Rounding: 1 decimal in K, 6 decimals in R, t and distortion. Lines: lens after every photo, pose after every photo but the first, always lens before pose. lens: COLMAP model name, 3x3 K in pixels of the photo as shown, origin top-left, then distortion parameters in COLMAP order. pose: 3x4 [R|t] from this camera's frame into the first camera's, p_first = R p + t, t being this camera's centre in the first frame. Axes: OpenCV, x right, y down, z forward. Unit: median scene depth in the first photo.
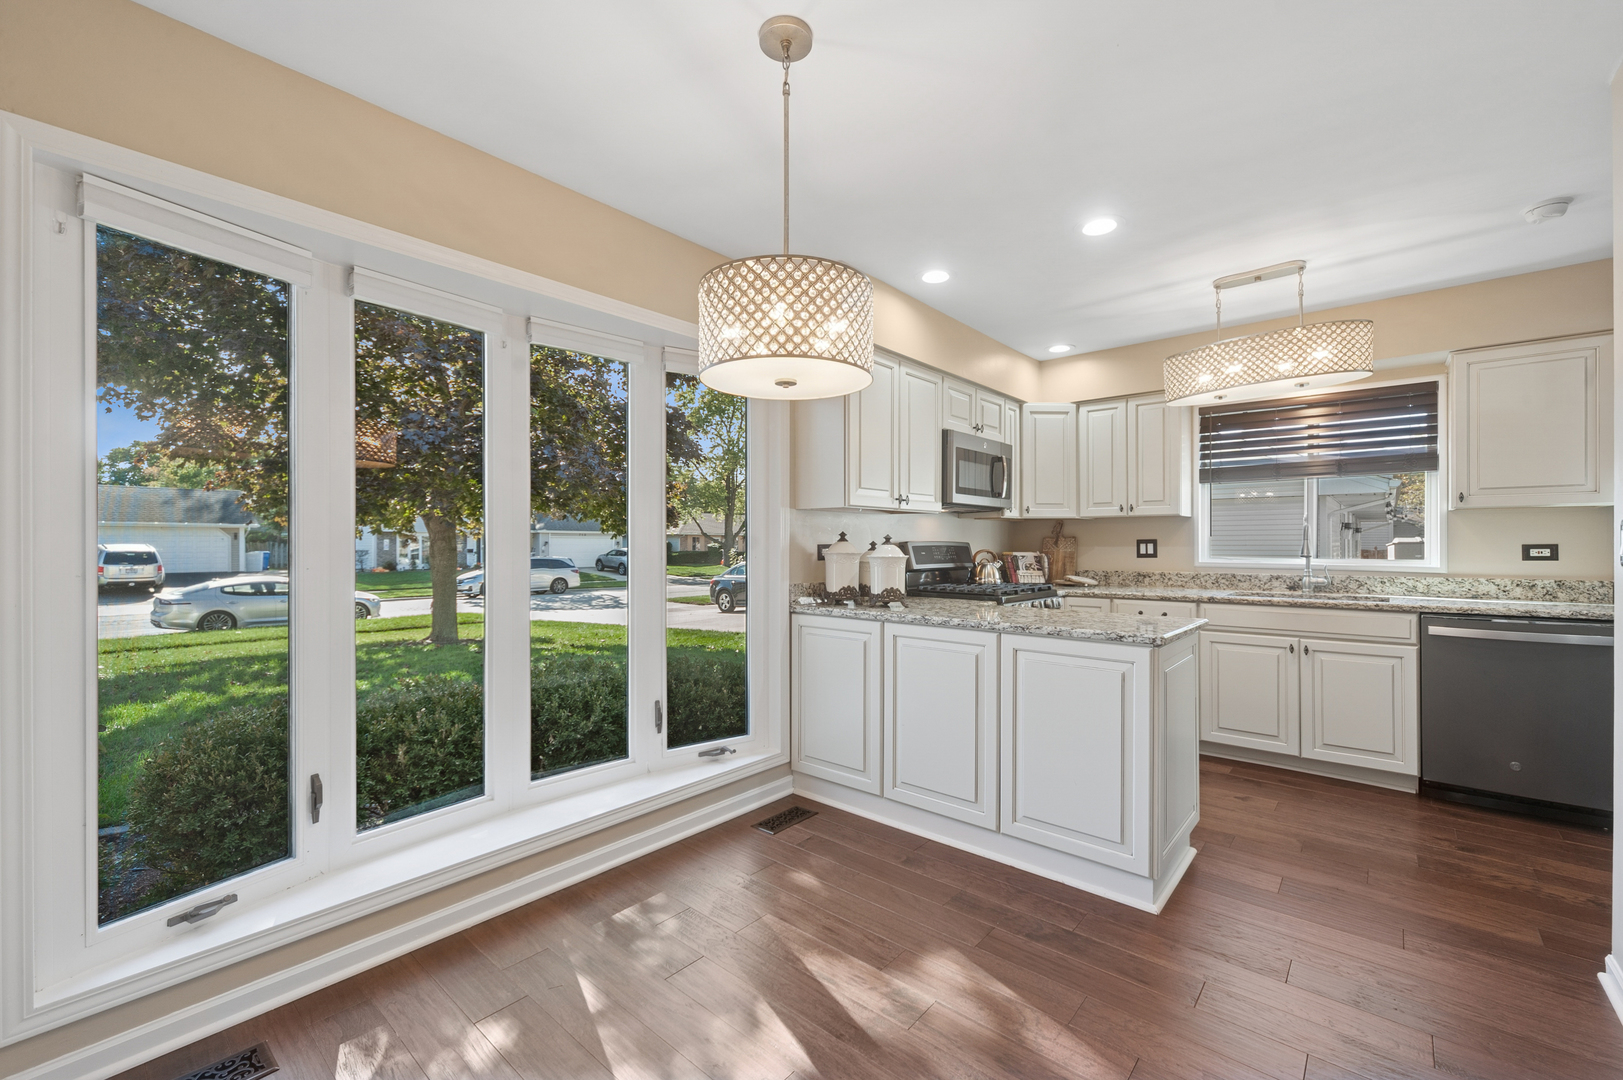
lens RADIAL K [[663.8, 0, 839.2], [0, 663.8, 536.6], [0, 0, 1]] dist [-0.000807, -0.000401]
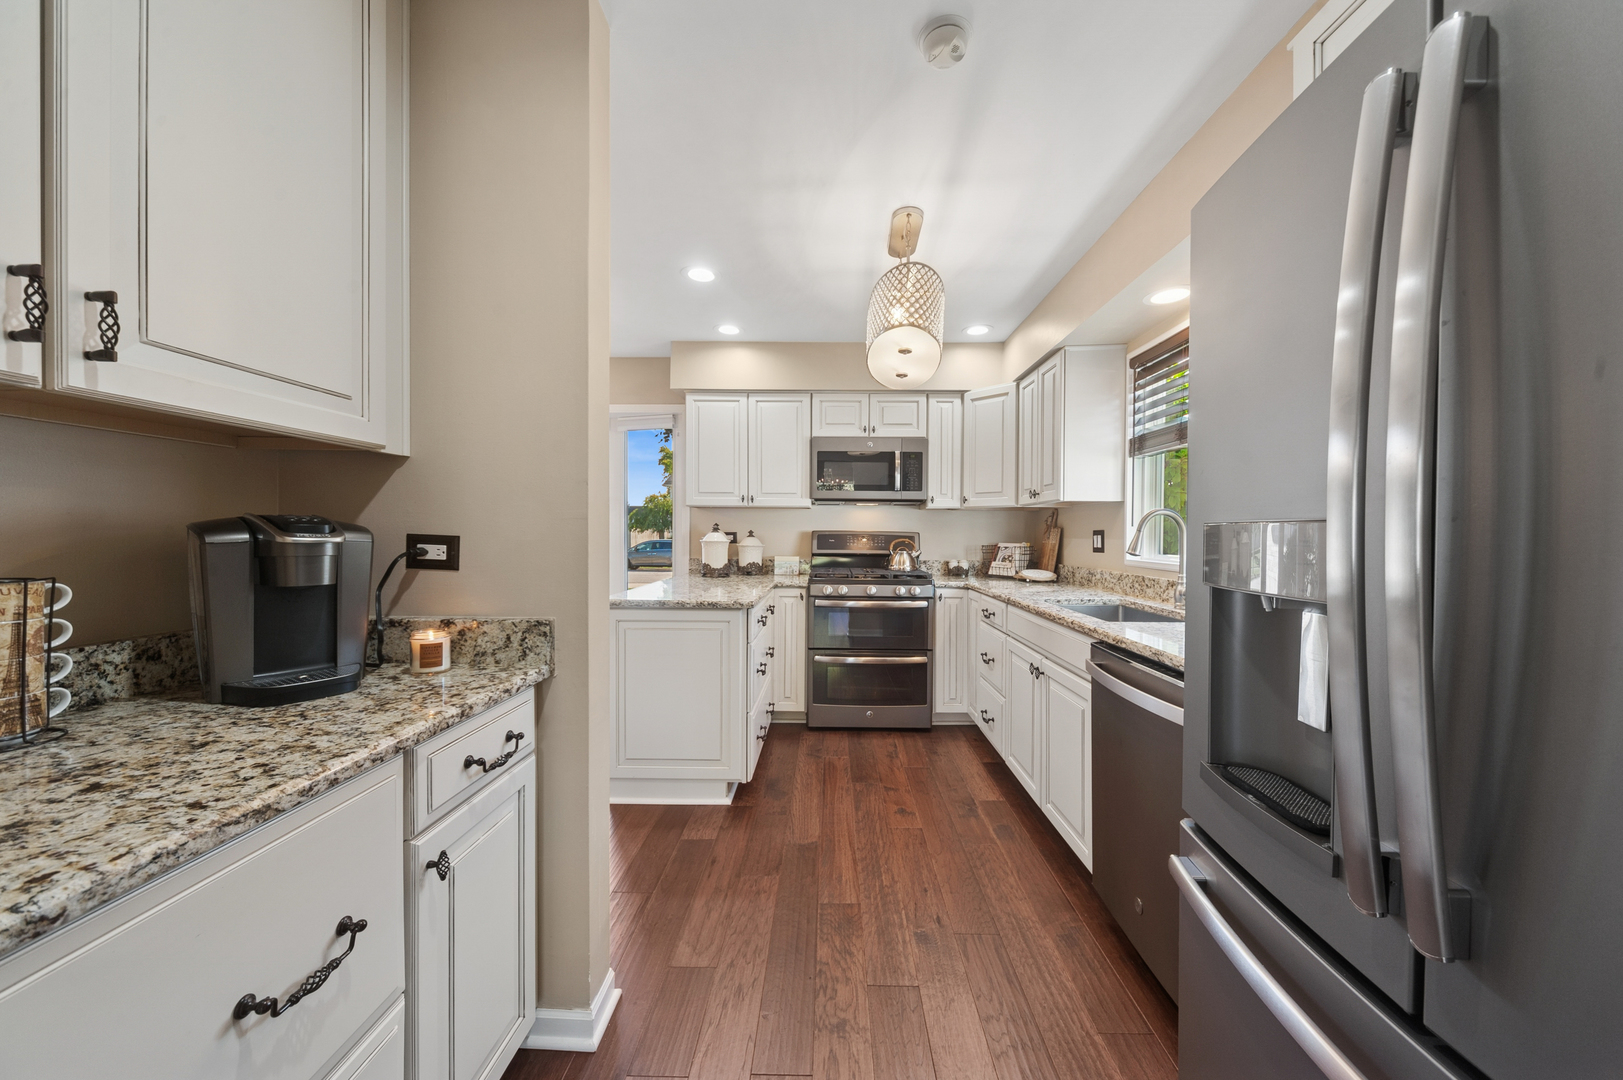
lens RADIAL K [[563.8, 0, 805.0], [0, 563.8, 545.6], [0, 0, 1]] dist [-0.000960, -0.000053]
pose [[0.606958, 0.023118, -0.794398, 1.127732], [-0.002999, 0.999636, 0.026799, 0.008572], [0.794729, -0.013884, 0.606806, 0.426191]]
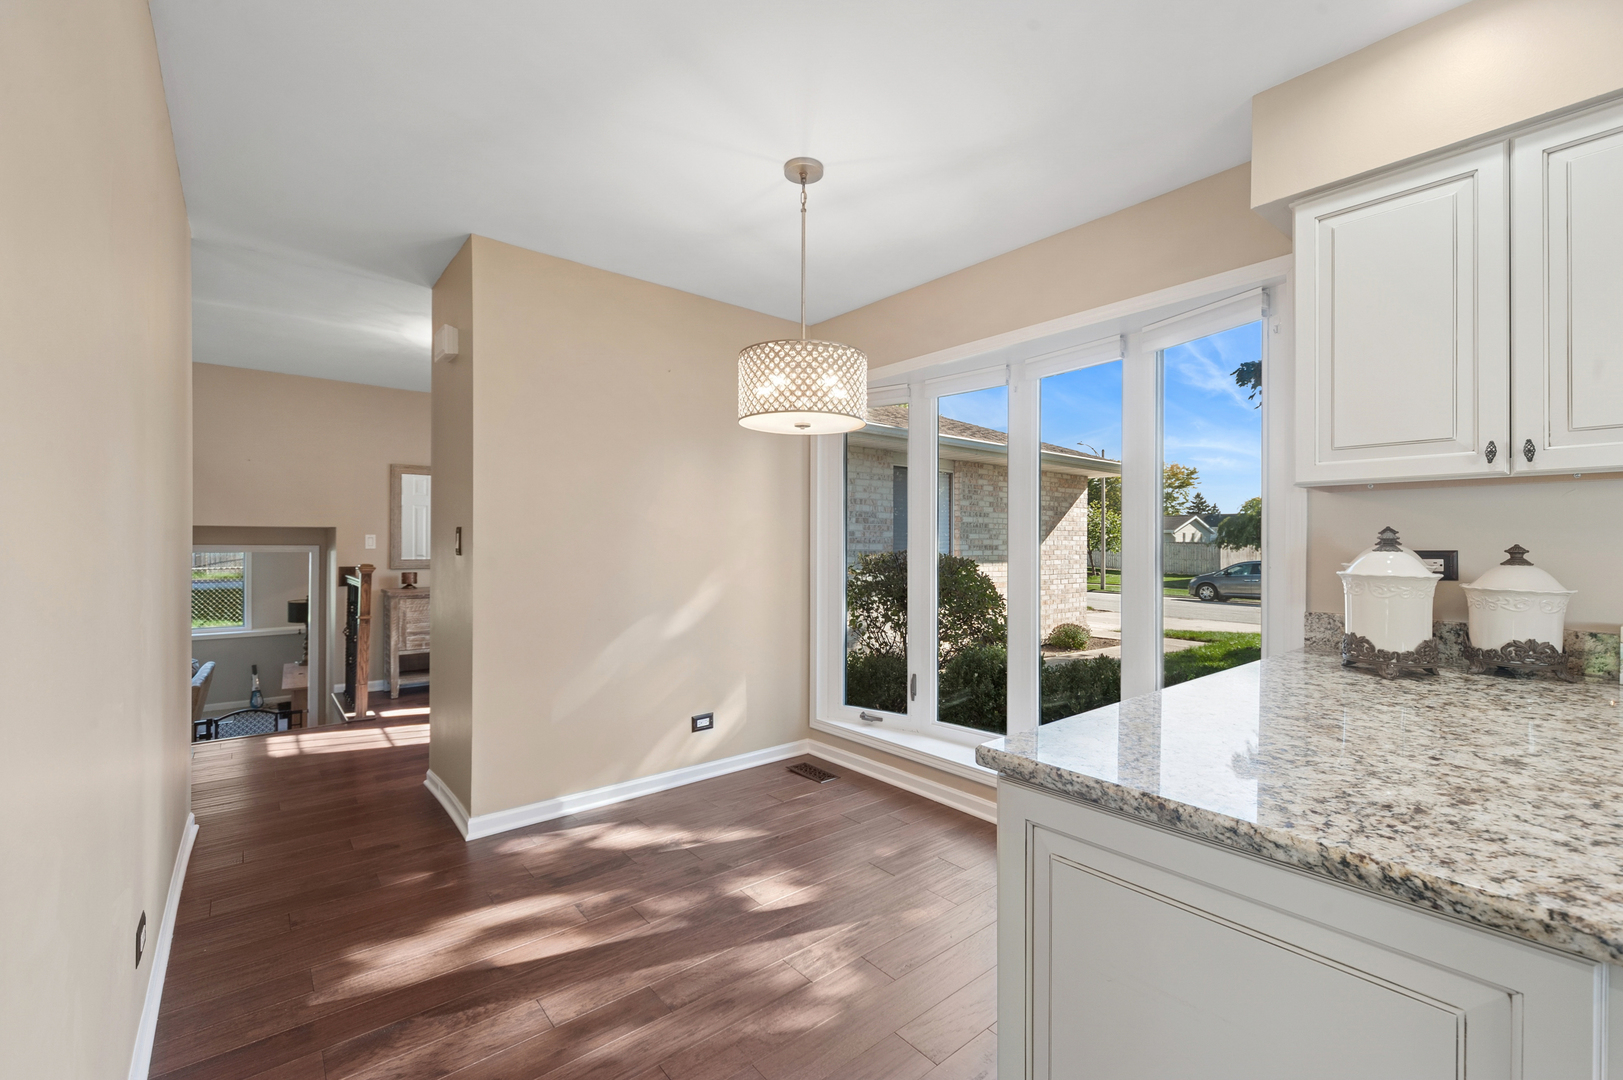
lens RADIAL K [[688.8, 0, 830.5], [0, 688.8, 546.0], [0, 0, 1]] dist [-0.002602, -0.000564]
pose [[-0.163603, -0.000818, -0.986526, 0.659839], [0.001678, 0.999998, -0.001108, 0.008705], [0.986525, -0.001836, -0.163602, 0.660772]]
